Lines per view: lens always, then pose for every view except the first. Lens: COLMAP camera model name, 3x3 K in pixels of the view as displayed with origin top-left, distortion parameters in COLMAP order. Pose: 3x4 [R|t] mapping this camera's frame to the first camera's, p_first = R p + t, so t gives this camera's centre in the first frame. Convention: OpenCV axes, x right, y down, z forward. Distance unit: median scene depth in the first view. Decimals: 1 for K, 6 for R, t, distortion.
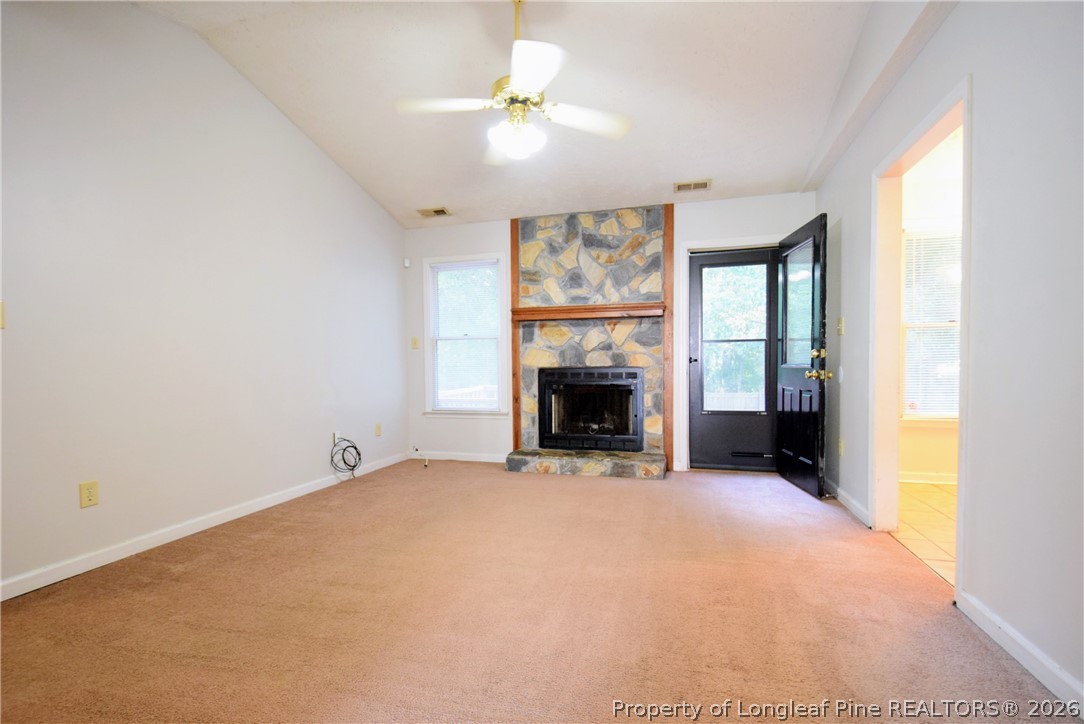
lens RADIAL K [[491.1, 0, 544.0], [0, 491.1, 381.9], [0, 0, 1]] dist [0.001593, 0.000109]
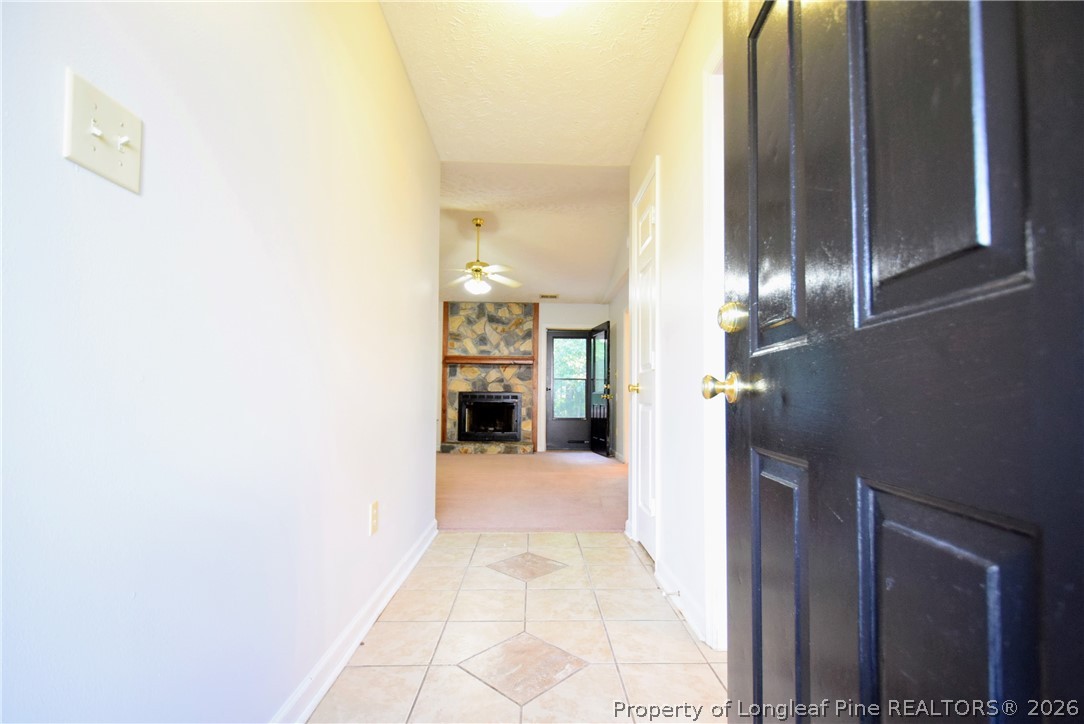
lens RADIAL K [[491.1, 0, 544.0], [0, 491.1, 381.9], [0, 0, 1]] dist [0.001593, 0.000109]
pose [[0.954402, 0.029309, 0.297083, -0.238936], [-0.008388, 0.997409, -0.071452, 0.055675], [-0.298407, 0.065702, 0.952175, -0.685700]]
